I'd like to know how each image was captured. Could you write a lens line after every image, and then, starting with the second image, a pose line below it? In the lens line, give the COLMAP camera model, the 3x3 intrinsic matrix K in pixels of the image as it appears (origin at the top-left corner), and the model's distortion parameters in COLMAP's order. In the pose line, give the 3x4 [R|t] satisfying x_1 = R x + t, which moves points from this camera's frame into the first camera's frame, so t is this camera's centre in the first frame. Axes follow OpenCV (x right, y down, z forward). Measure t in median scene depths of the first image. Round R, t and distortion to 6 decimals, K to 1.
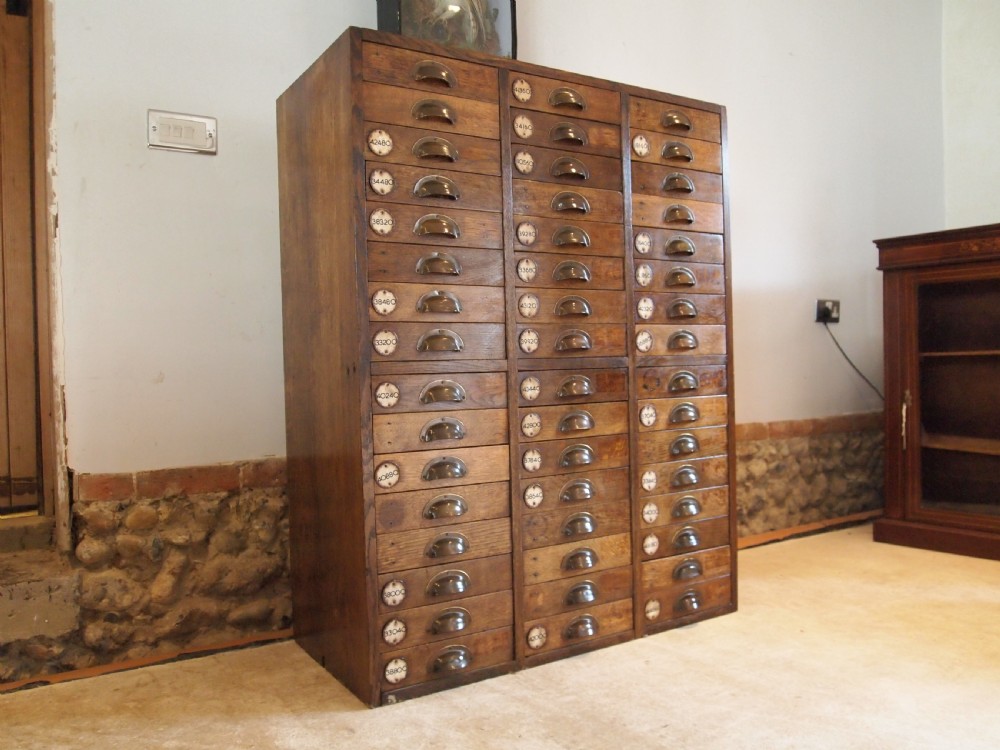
lens RADIAL K [[806.2, 0, 500.8], [0, 806.2, 377.5], [0, 0, 1]] dist [-0.044524, 0.002139]
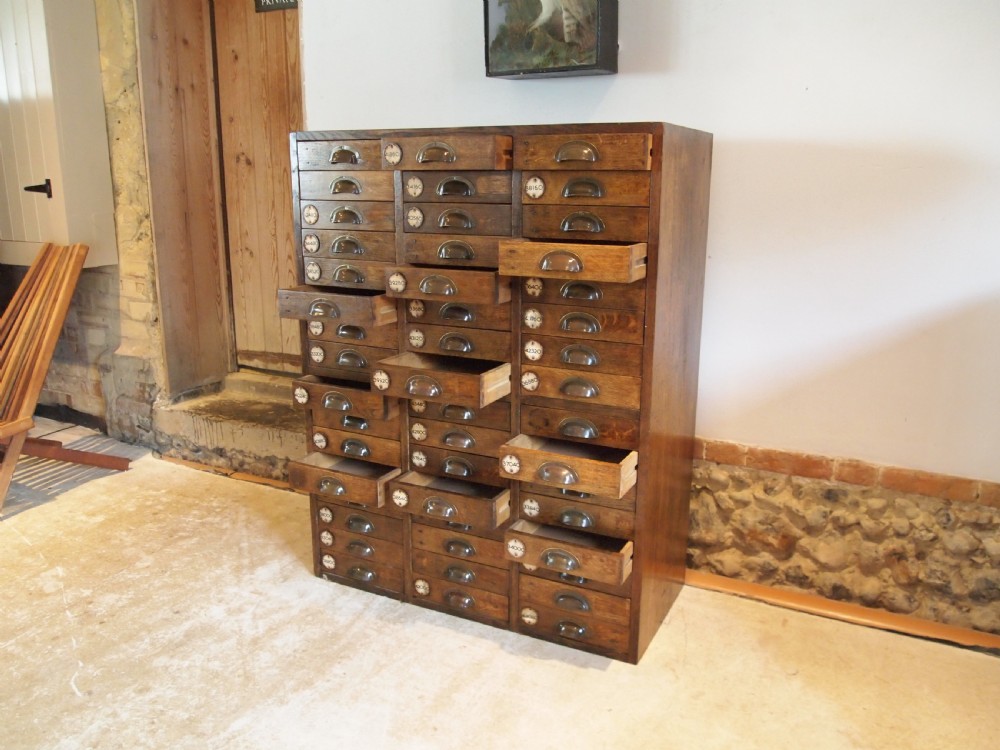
lens RADIAL K [[806.2, 0, 500.8], [0, 806.2, 377.5], [0, 0, 1]] dist [-0.044524, 0.002139]
pose [[0.514682, 0.231553, -0.825522, 1.054408], [-0.028662, 0.966949, 0.253353, -0.323939], [0.856902, -0.106735, 0.504308, 0.461000]]
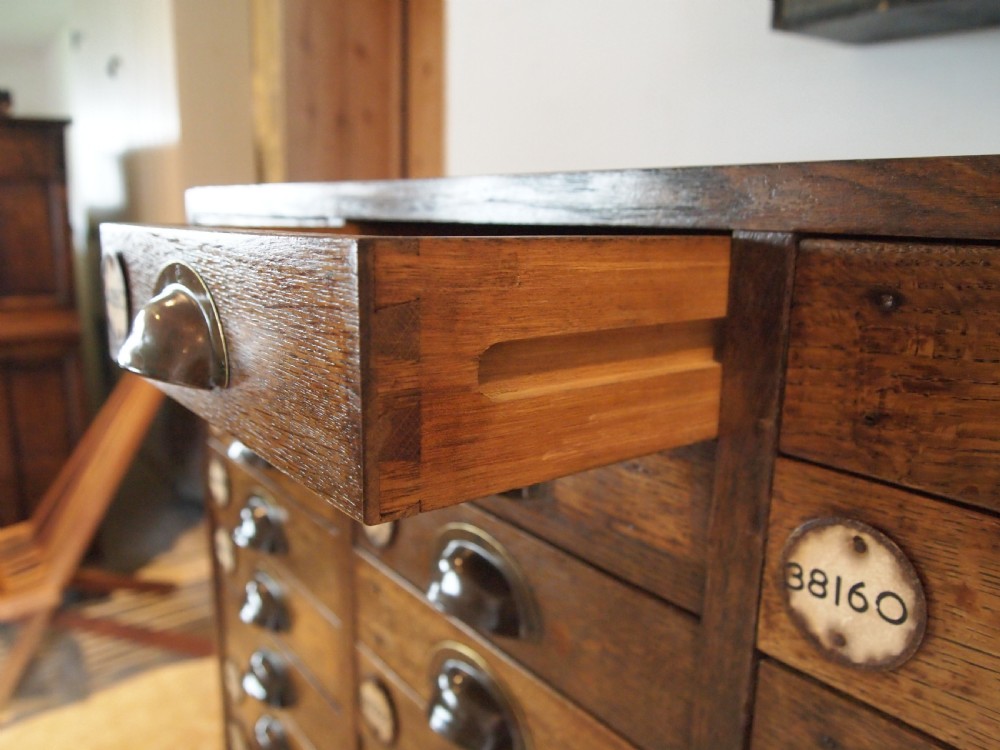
lens RADIAL K [[781.0, 0, 500.0], [0, 781.0, 375.0], [0, 0, 1]] dist [-0.063349, -0.001783]
pose [[0.094206, 0.225320, -0.969720, 0.301168], [-0.035262, 0.974195, 0.222935, -0.366945], [0.994928, 0.013192, 0.099720, 0.959087]]
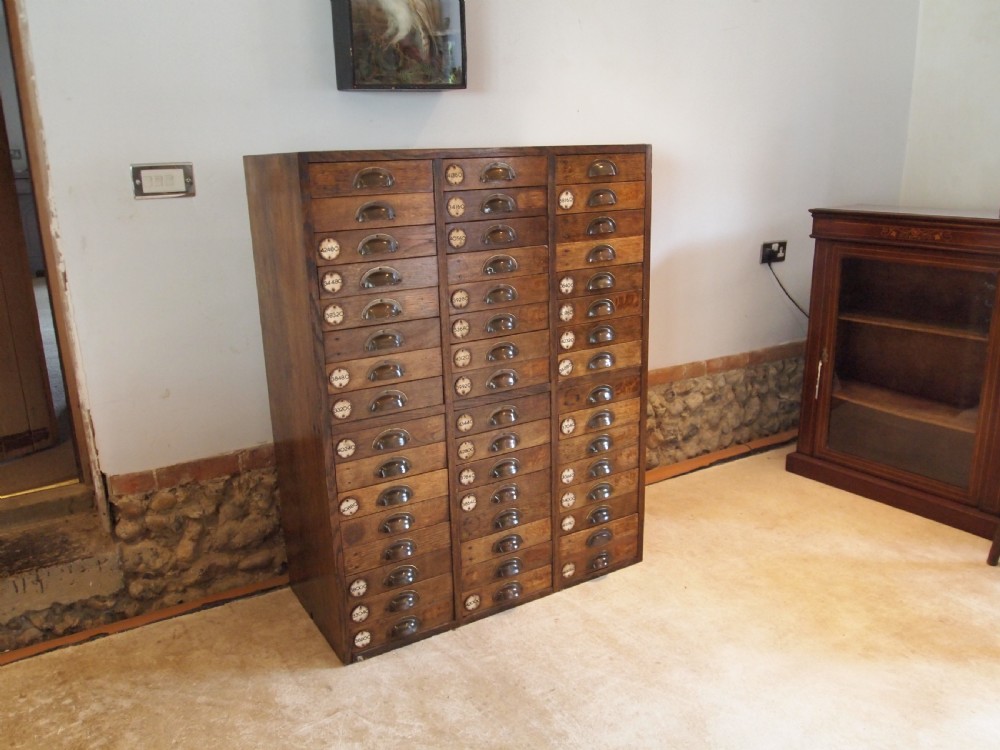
lens RADIAL K [[809.0, 0, 500.0], [0, 809.0, 375.0], [0, 0, 1]] dist [-0.041749, 0.000349]
pose [[0.999853, 0.004586, -0.016524, 0.104506], [-0.000224, 0.966979, 0.254856, -0.352707], [0.017147, -0.254815, 0.966838, -0.170232]]
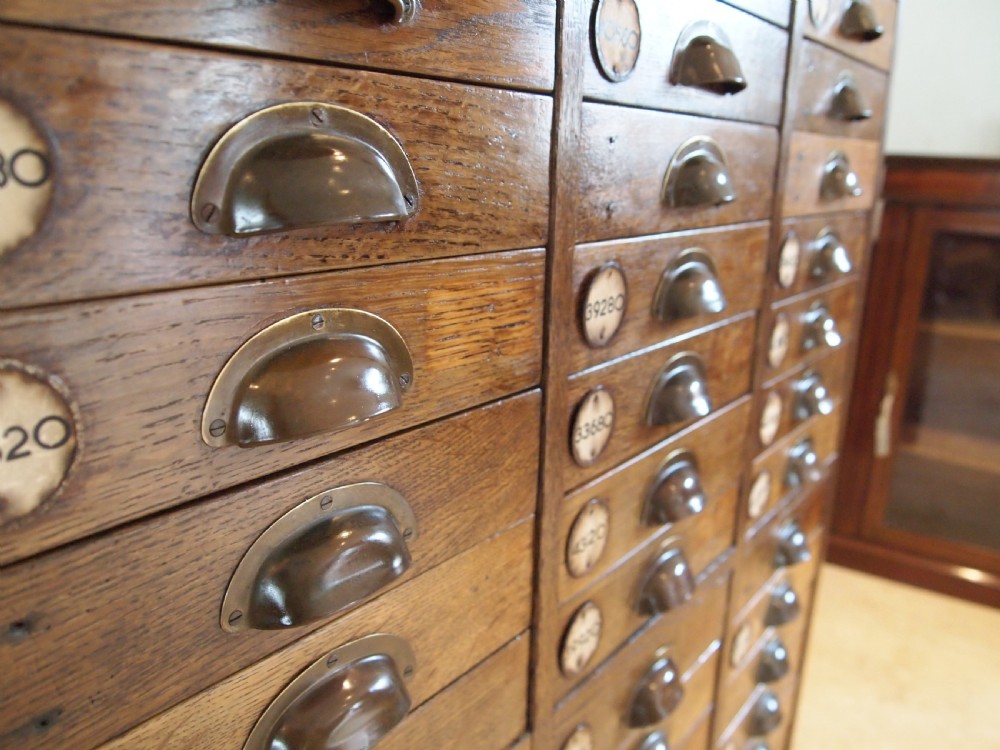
lens RADIAL K [[794.6, 0, 497.7], [0, 794.6, 381.0], [0, 0, 1]] dist [-0.041967, -0.000805]
pose [[0.940694, -0.042820, 0.336544, -0.090818], [-0.046410, 0.966434, 0.252690, -0.208244], [-0.336067, -0.253323, 0.907131, 0.711628]]
